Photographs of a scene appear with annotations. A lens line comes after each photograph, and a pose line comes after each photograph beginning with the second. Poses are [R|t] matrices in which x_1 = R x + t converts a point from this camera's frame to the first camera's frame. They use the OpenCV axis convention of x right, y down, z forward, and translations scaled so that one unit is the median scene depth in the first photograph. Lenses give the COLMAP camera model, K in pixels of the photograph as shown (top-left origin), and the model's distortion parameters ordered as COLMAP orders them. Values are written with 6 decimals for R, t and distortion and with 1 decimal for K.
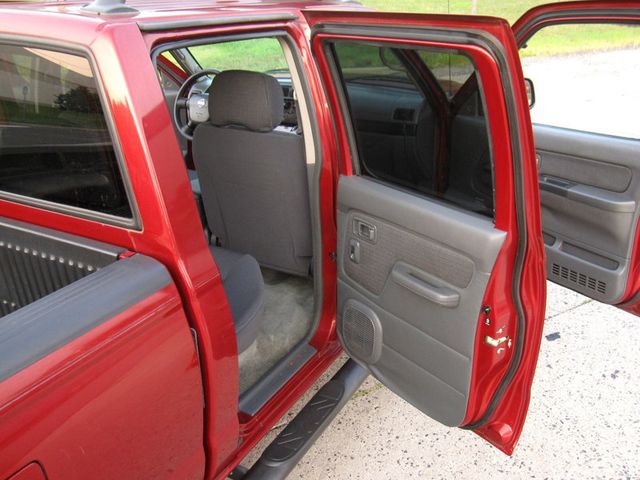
lens RADIAL K [[628.0, 0, 320.0], [0, 628.0, 240.0], [0, 0, 1]] dist [-0.074430, 0.039747]
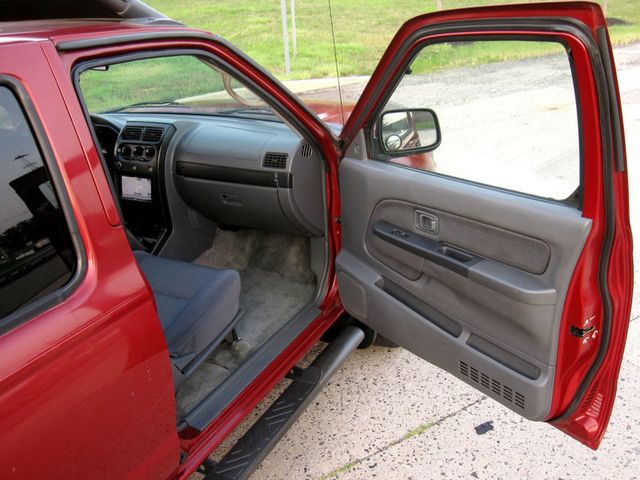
lens RADIAL K [[628.0, 0, 320.0], [0, 628.0, 240.0], [0, 0, 1]] dist [-0.074430, 0.039747]
pose [[0.990816, -0.002528, -0.135192, 0.296378], [0.006339, 0.999594, 0.027763, -0.122874], [0.135067, -0.028365, 0.990430, 0.229645]]
